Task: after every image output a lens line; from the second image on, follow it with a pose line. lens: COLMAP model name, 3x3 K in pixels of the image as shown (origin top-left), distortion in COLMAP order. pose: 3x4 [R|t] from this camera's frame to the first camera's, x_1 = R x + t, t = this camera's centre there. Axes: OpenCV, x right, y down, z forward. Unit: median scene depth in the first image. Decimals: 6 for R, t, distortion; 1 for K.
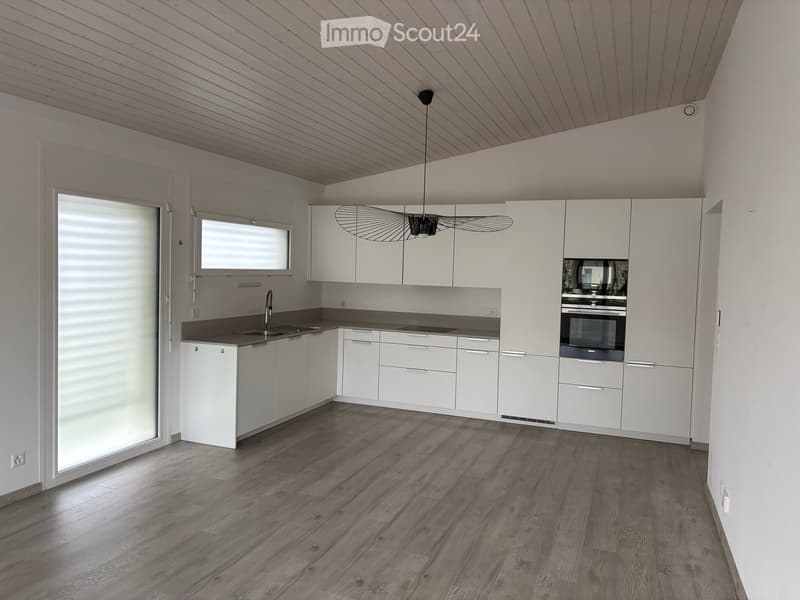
lens RADIAL K [[602.9, 0, 397.3], [0, 602.9, 293.0], [0, 0, 1]] dist [0.045740, -0.018871]
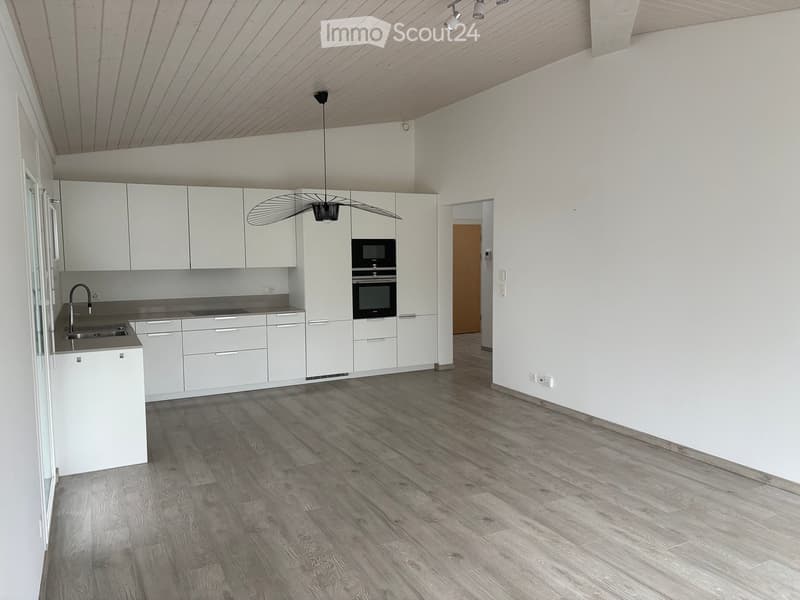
lens RADIAL K [[602.9, 0, 397.2], [0, 602.9, 303.9], [0, 0, 1]] dist [0.045740, -0.018871]
pose [[0.662576, -0.102175, 0.741993, -0.649534], [0.060632, 0.994717, 0.082834, -0.024501], [-0.746537, -0.009895, 0.665271, 0.136671]]
